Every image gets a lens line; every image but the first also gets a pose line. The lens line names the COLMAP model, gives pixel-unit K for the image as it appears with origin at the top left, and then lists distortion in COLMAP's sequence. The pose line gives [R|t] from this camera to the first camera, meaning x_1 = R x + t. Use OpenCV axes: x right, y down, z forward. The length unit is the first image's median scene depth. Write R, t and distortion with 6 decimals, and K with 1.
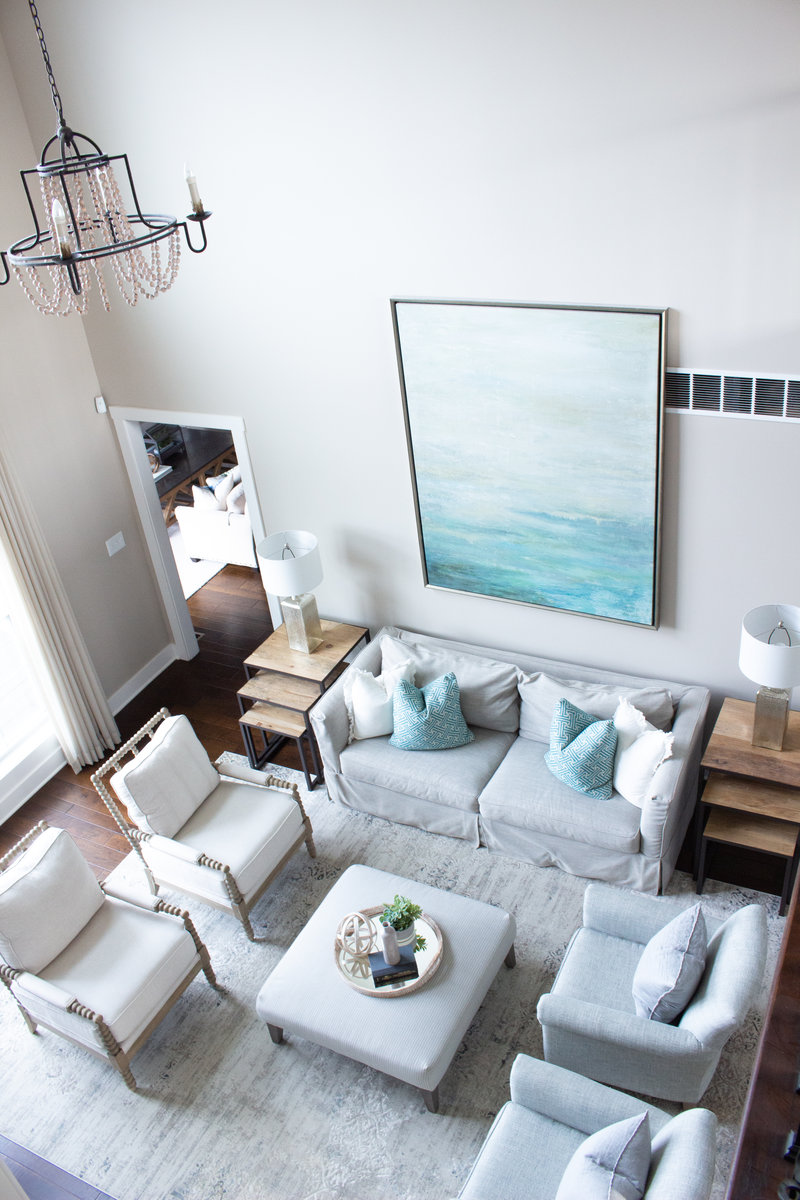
lens RADIAL K [[1015.0, 0, 431.3], [0, 1015.0, 613.8], [0, 0, 1]] dist [-0.158396, 0.129401]
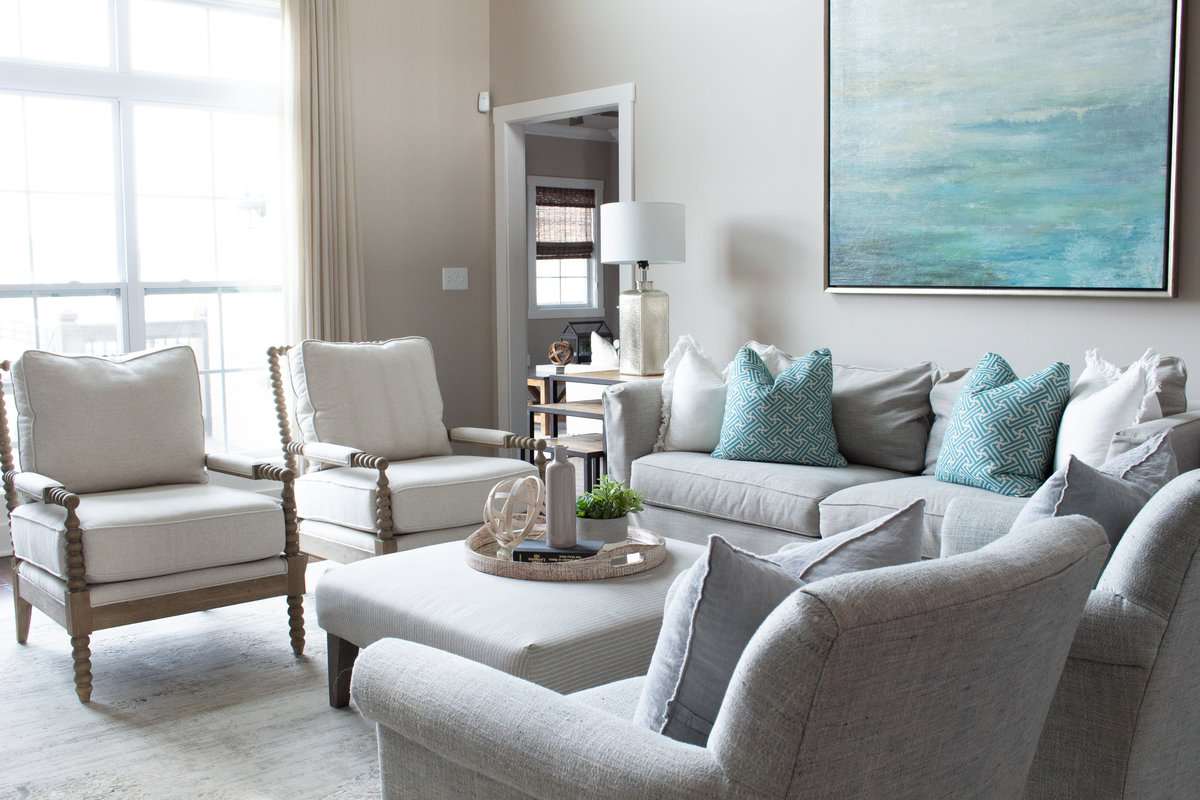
lens RADIAL K [[1221.5, 0, 598.5], [0, 1221.5, 395.1], [0, 0, 1]] dist [-0.068920, 0.000000]
pose [[0.924706, 0.126246, -0.359139, 0.171827], [-0.274739, 0.874349, -0.400039, 0.442606], [0.263509, 0.468588, 0.843201, 0.334451]]
